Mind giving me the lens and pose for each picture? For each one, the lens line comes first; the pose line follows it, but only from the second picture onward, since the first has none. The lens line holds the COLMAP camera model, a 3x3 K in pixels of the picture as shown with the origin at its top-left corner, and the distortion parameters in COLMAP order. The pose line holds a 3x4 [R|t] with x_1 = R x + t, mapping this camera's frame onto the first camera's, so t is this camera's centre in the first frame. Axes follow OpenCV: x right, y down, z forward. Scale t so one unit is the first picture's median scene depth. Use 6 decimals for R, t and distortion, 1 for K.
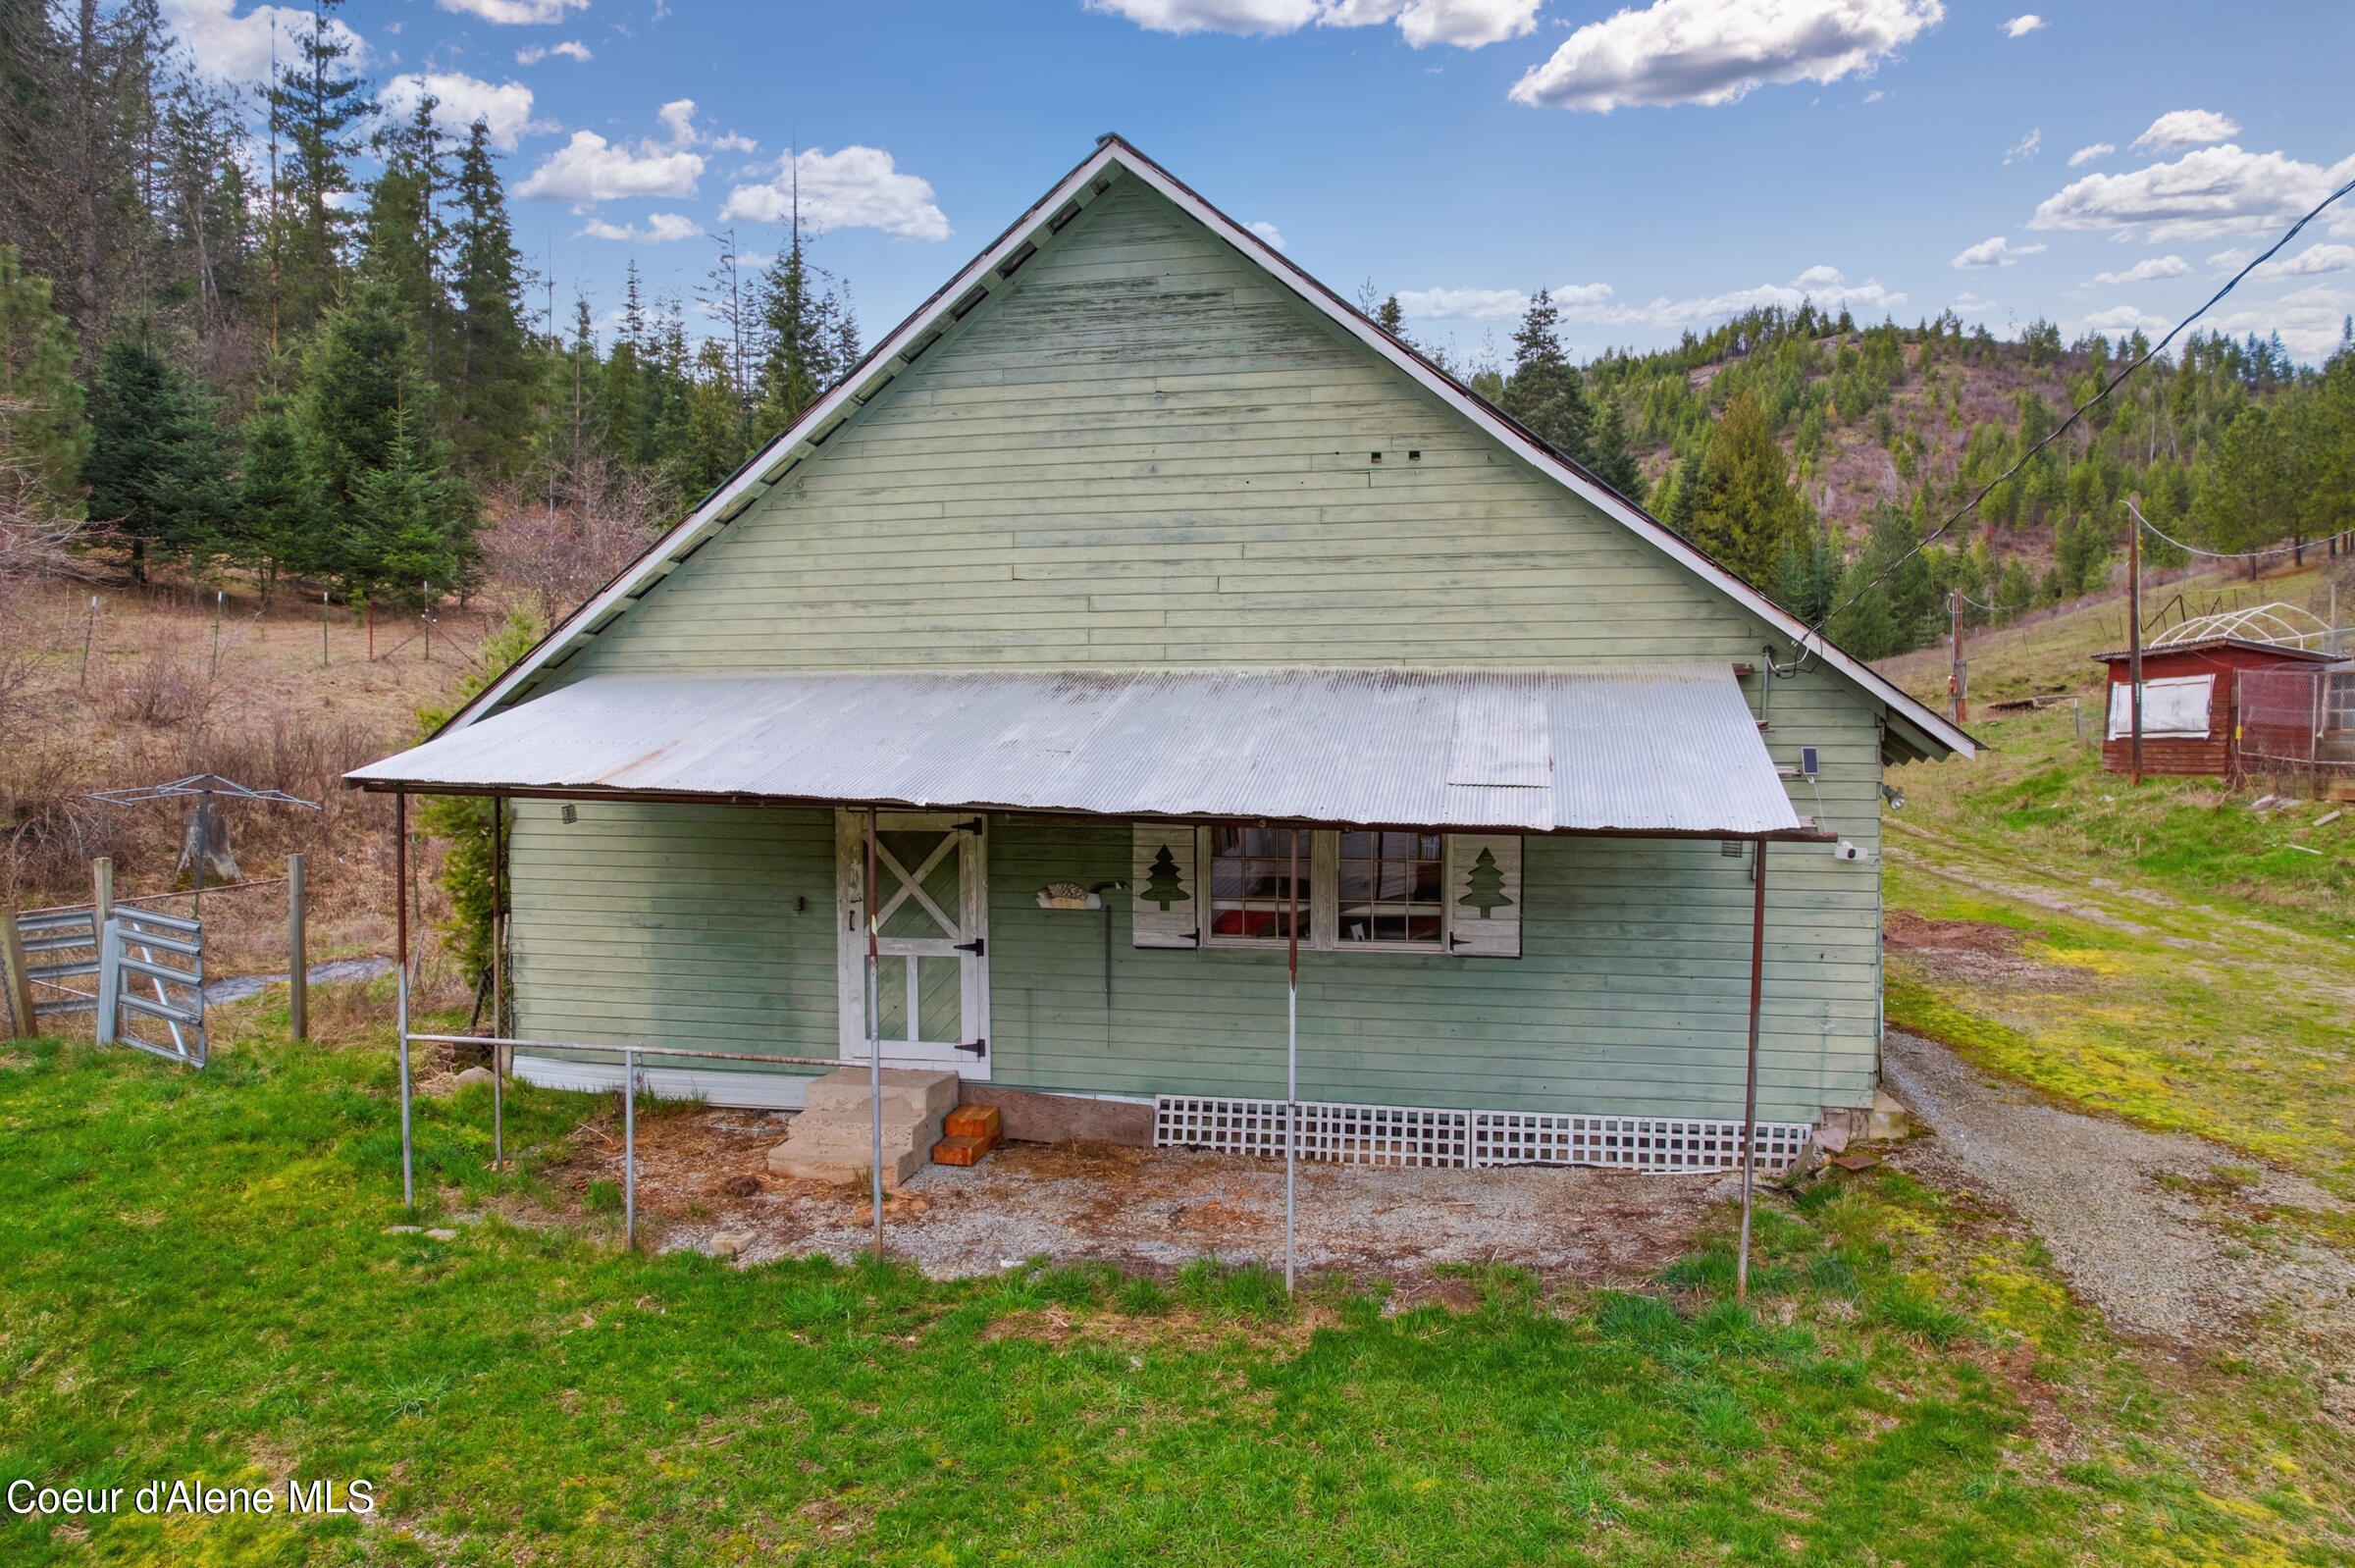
lens RADIAL K [[1511.6, 0, 1175.0], [0, 1511.6, 778.2], [0, 0, 1]] dist [-0.091142, 0.084827]
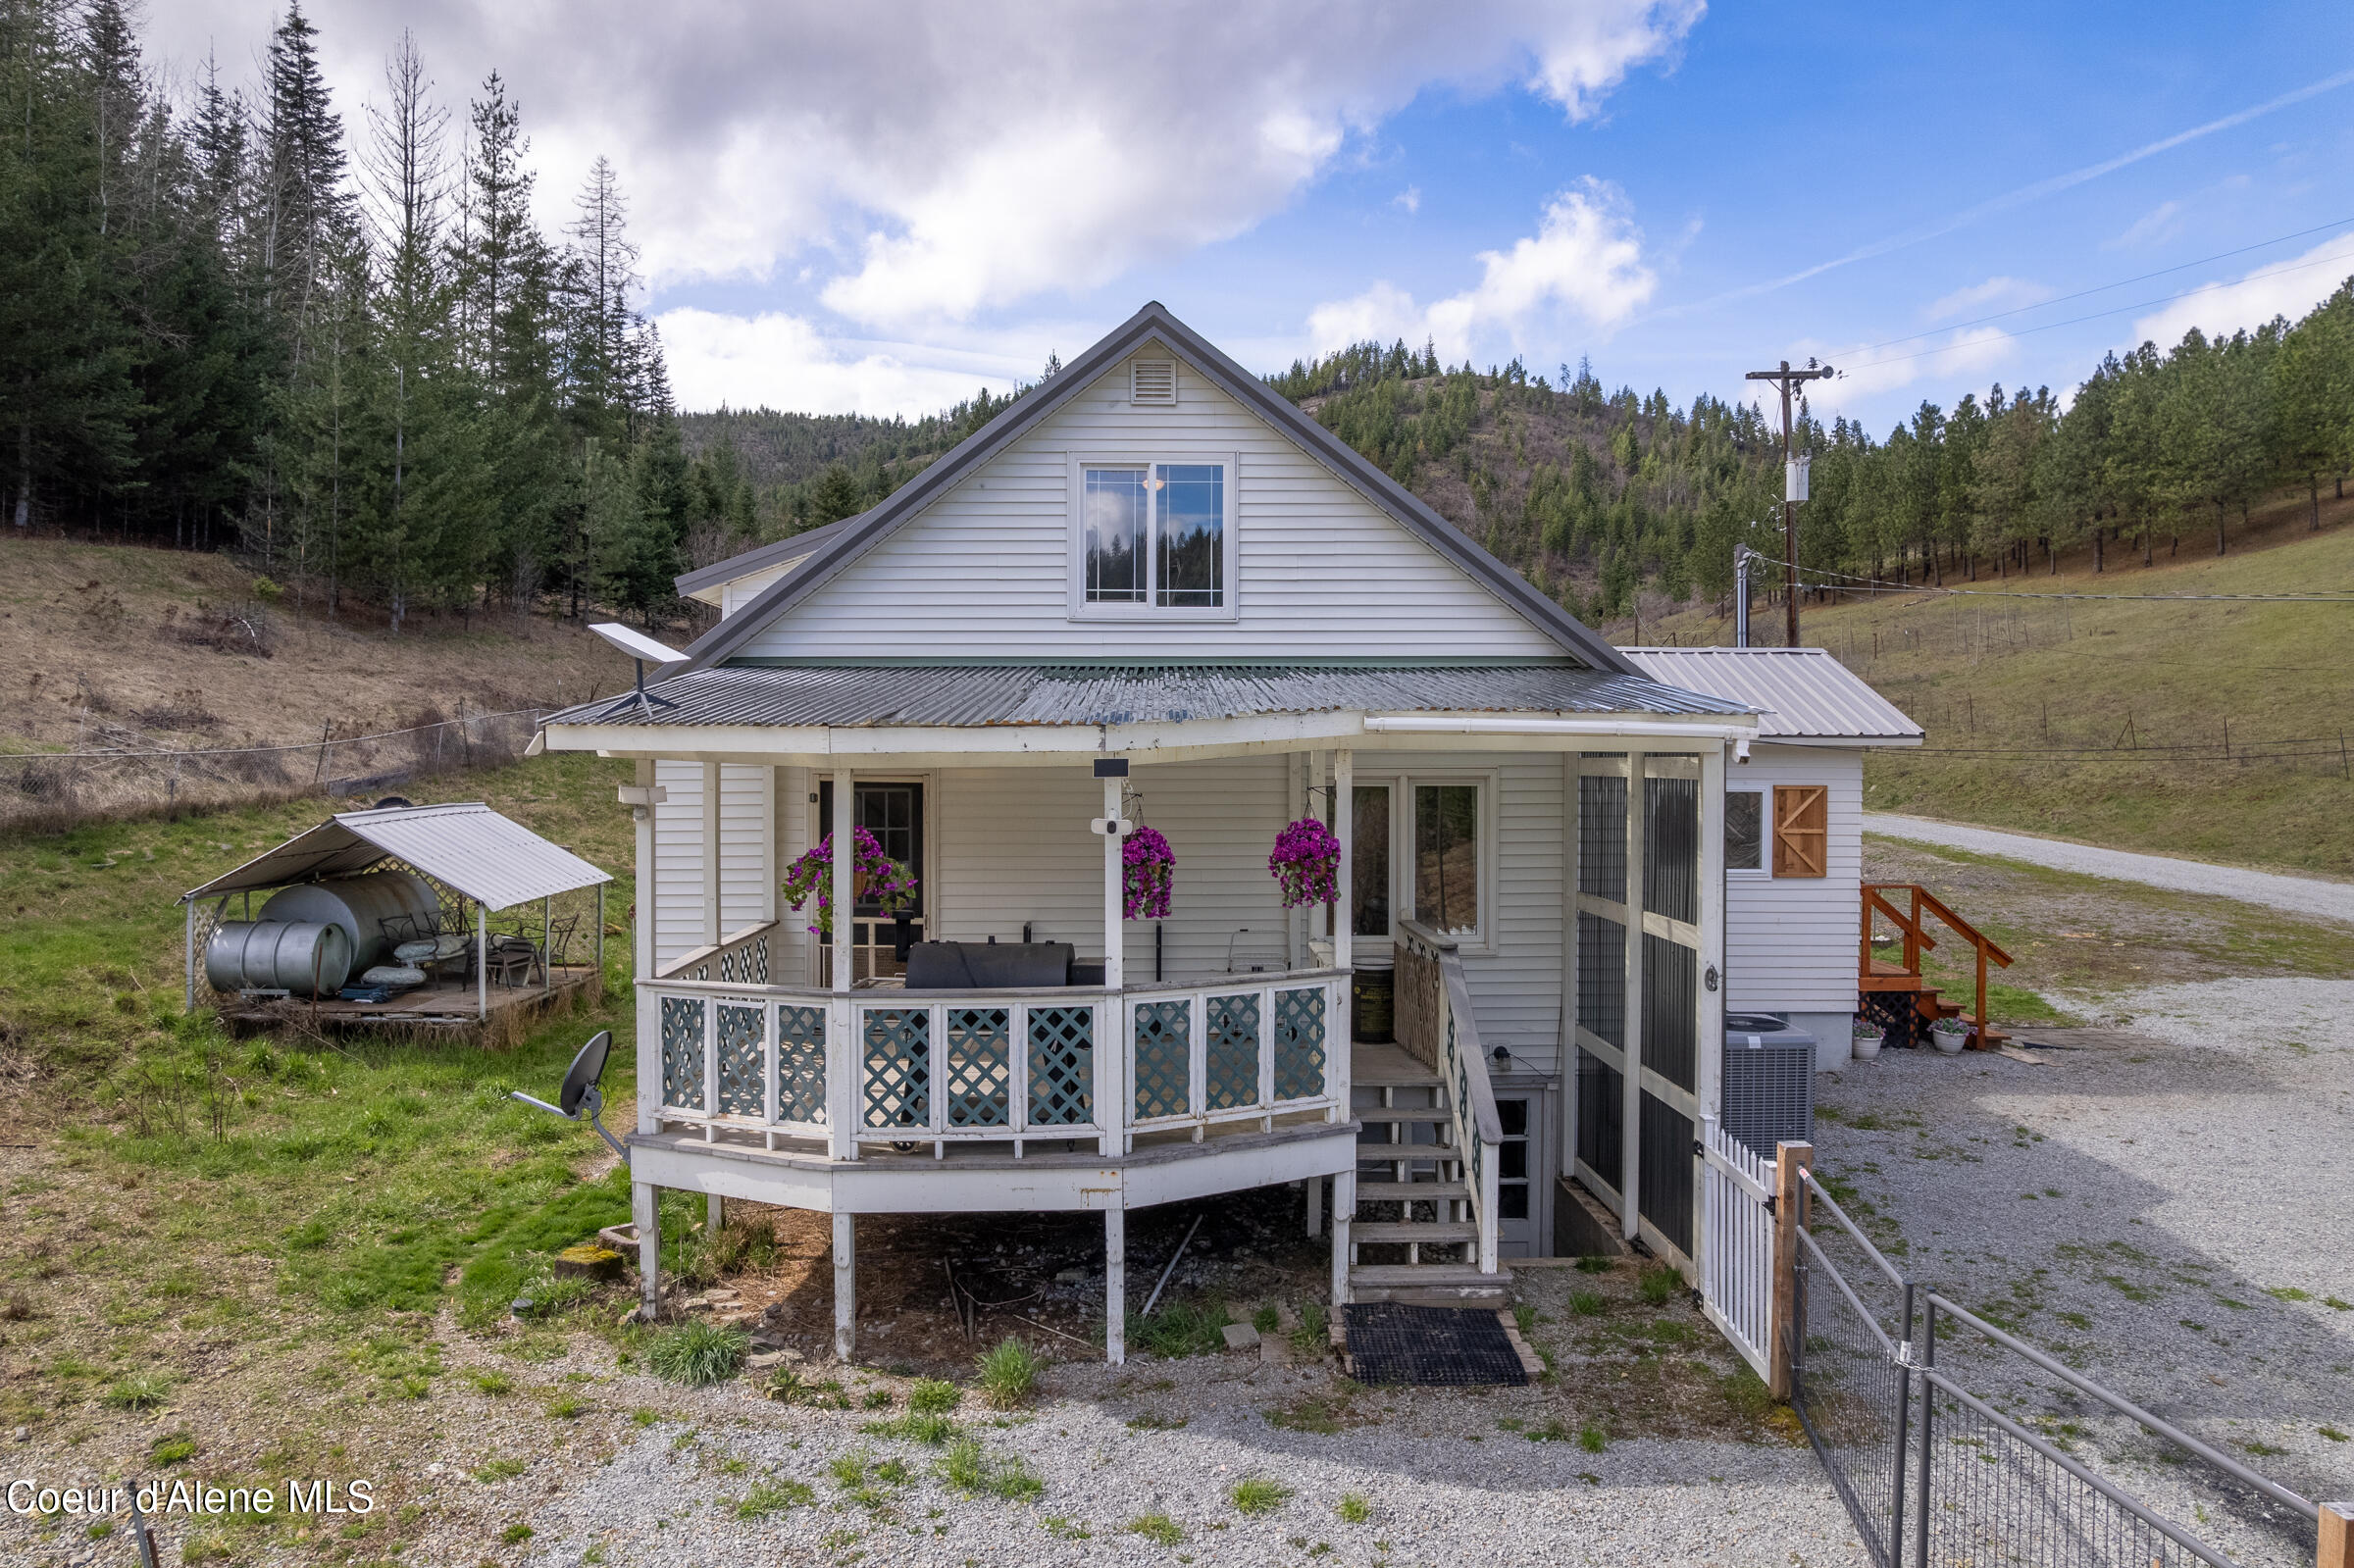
lens RADIAL K [[1510.8, 0, 1174.5], [0, 1510.8, 778.2], [0, 0, 1]] dist [-0.091142, 0.084827]
pose [[0.965916, -0.002650, 0.258842, -0.043468], [0.001704, 0.999991, 0.003878, 0.004047], [-0.258850, -0.003305, 0.965912, -0.072188]]
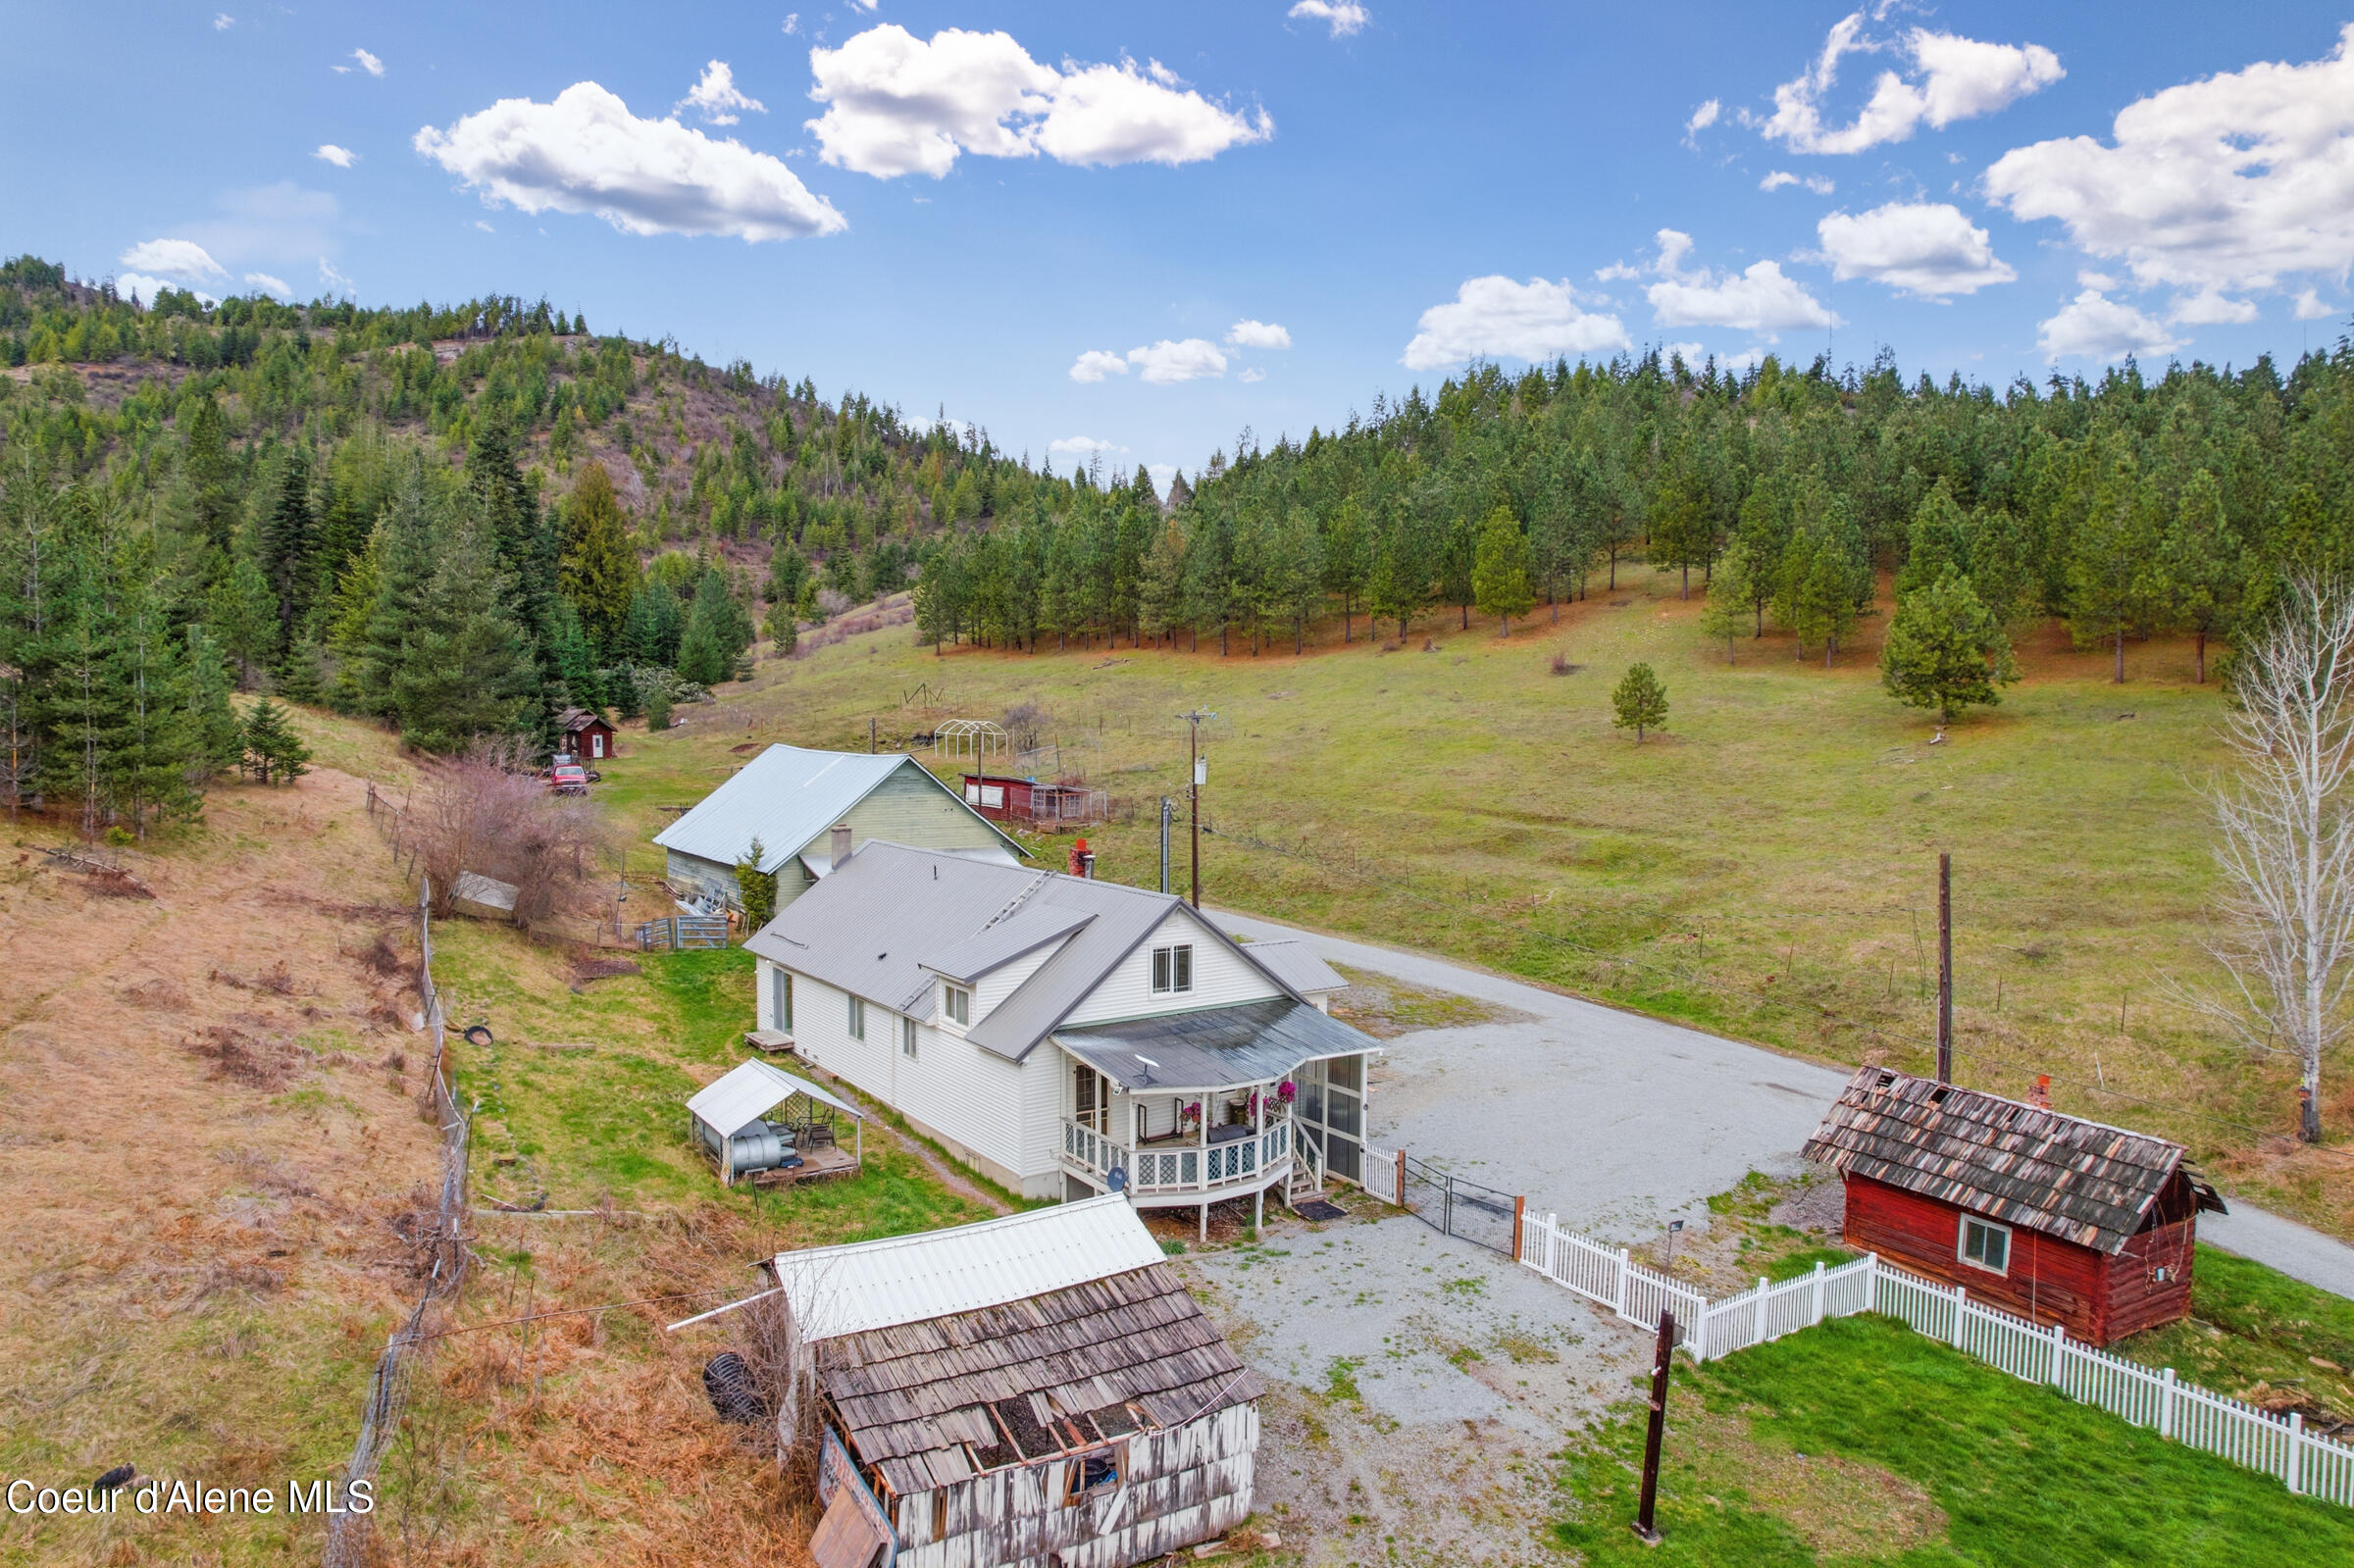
lens RADIAL K [[1501.4, 0, 1177.0], [0, 1501.4, 784.0], [0, 0, 1]] dist [-0.069025, 0.053561]
pose [[0.667561, -0.038729, 0.743548, -0.107407], [0.003566, 0.998801, 0.048823, -0.018000], [-0.744547, -0.029940, 0.666898, -0.105244]]
